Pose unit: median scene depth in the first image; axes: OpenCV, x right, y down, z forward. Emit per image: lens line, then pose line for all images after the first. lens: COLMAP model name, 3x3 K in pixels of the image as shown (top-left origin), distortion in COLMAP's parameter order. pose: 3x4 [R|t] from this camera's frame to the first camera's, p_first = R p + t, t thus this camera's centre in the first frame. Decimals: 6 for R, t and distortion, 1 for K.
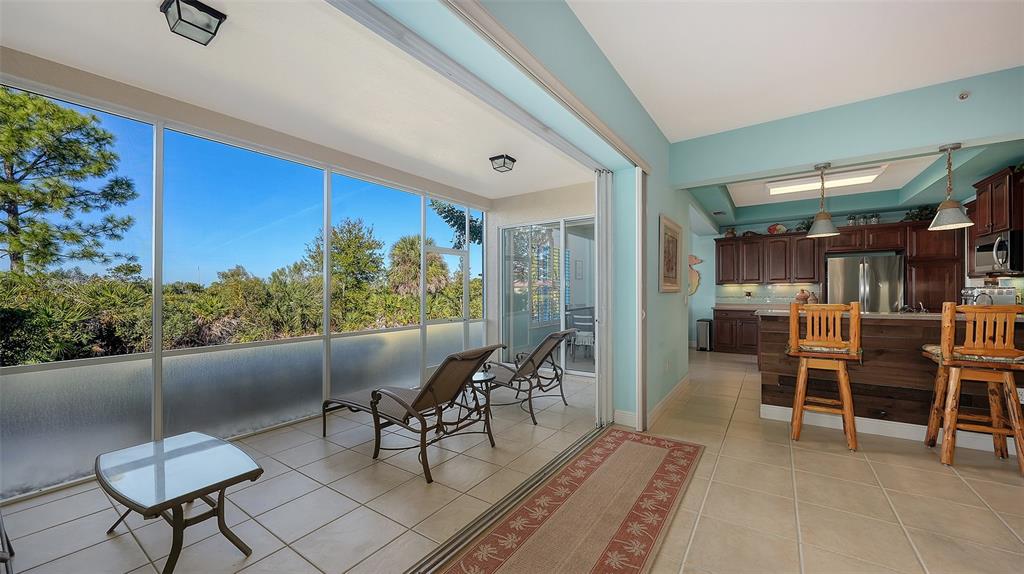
lens RADIAL K [[379.5, 0, 508.4], [0, 379.5, 291.7], [0, 0, 1]] dist [0.000838, 0.000048]
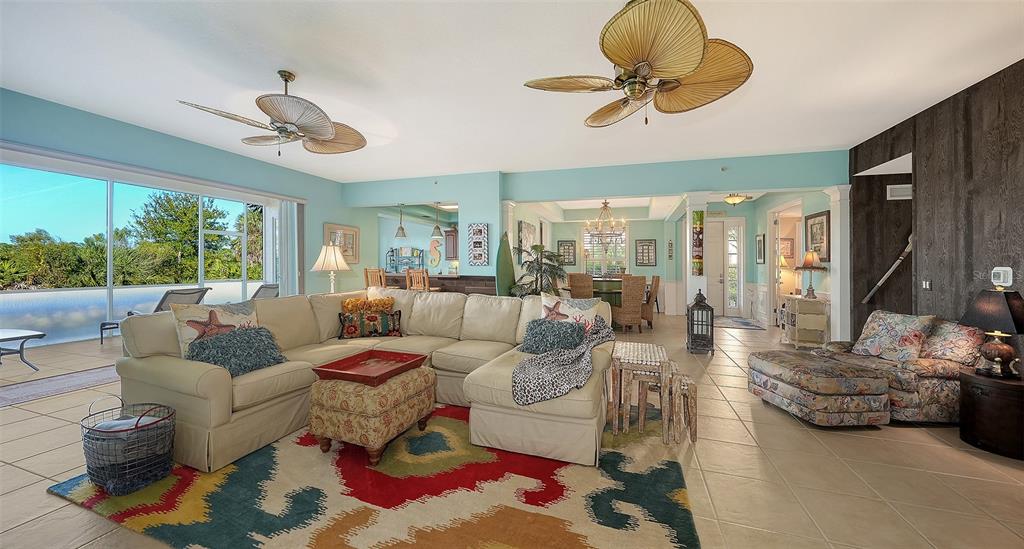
lens RADIAL K [[371.9, 0, 513.7], [0, 371.9, 270.8], [0, 0, 1]] dist [0.002197, 0.000050]
pose [[0.960204, 0.013830, 0.278958, 0.166266], [-0.018739, 0.999713, 0.014938, -0.001224], [-0.278671, -0.019571, 0.960187, -0.225913]]
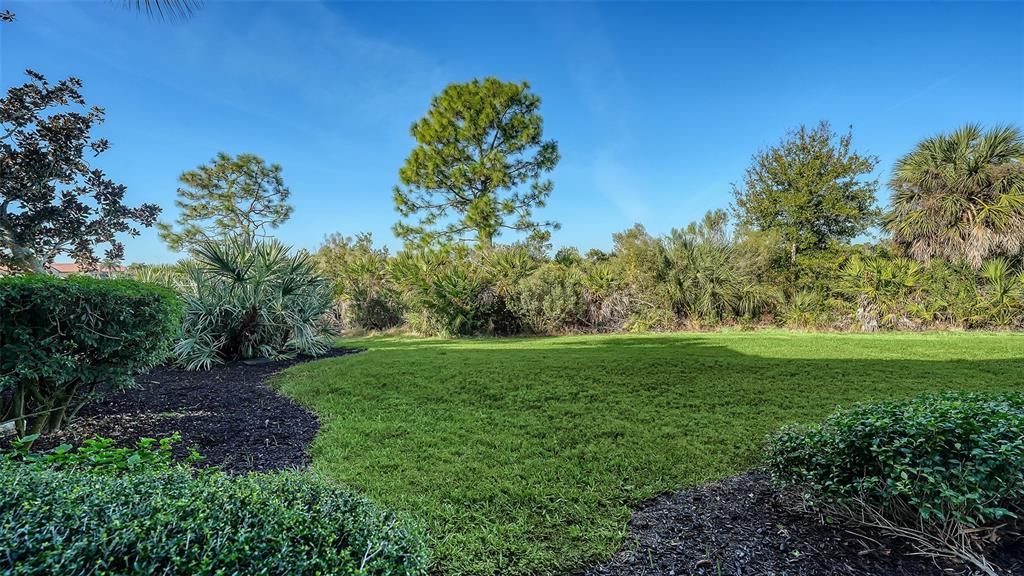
lens RADIAL K [[474.4, 0, 511.3], [0, 474.4, 284.3], [0, 0, 1]] dist [-0.003016, 0.000225]
pose [[0.531749, 0.026864, -0.846476, -0.056659], [0.016586, 0.998975, 0.042123, 0.006120], [0.846739, -0.036439, 0.530759, 0.296058]]
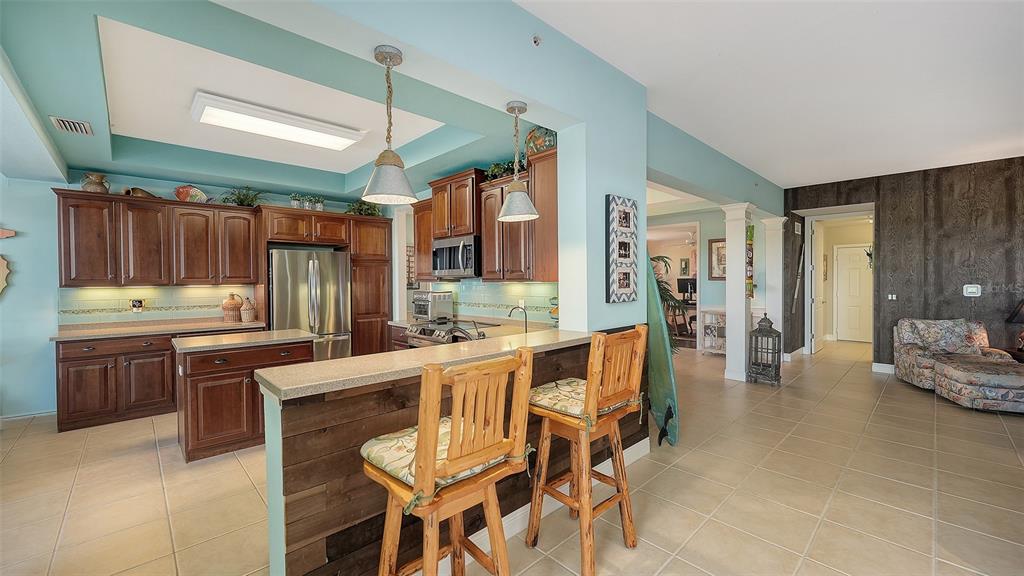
lens RADIAL K [[405.4, 0, 507.5], [0, 405.4, 286.8], [0, 0, 1]] dist [-0.006750, 0.000308]
pose [[0.198743, -0.011372, 0.979986, 0.068274], [0.007131, 0.999923, 0.010157, -0.008230], [-0.980026, 0.004970, 0.198809, 0.145676]]
